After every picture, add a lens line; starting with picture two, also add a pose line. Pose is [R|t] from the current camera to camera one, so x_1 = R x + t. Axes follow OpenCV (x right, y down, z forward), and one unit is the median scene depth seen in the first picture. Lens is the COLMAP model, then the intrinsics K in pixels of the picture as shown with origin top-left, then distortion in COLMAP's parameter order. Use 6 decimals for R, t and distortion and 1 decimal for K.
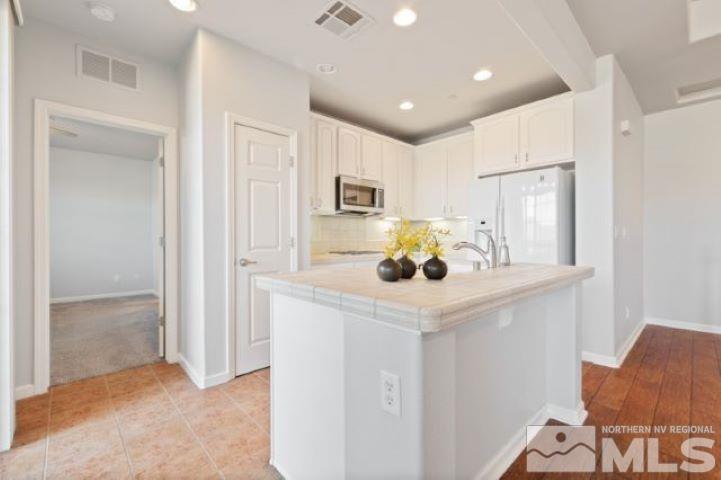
lens RADIAL K [[316.7, 0, 360.5], [0, 316.7, 240.0], [0, 0, 1]] dist [0.002726, 0.000375]
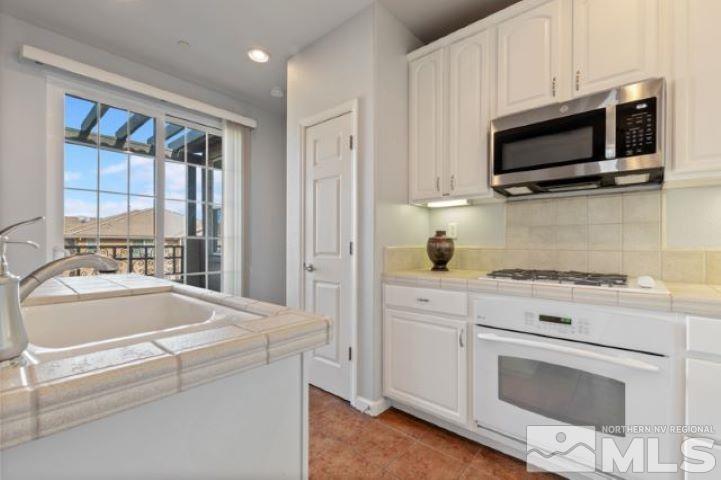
lens RADIAL K [[316.7, 0, 360.5], [0, 316.7, 240.0], [0, 0, 1]] dist [0.002726, 0.000375]
pose [[0.084825, -0.003213, -0.996391, 0.588791], [-0.001992, 0.999992, -0.003395, -0.012316], [0.996394, 0.002273, 0.084818, 1.054203]]
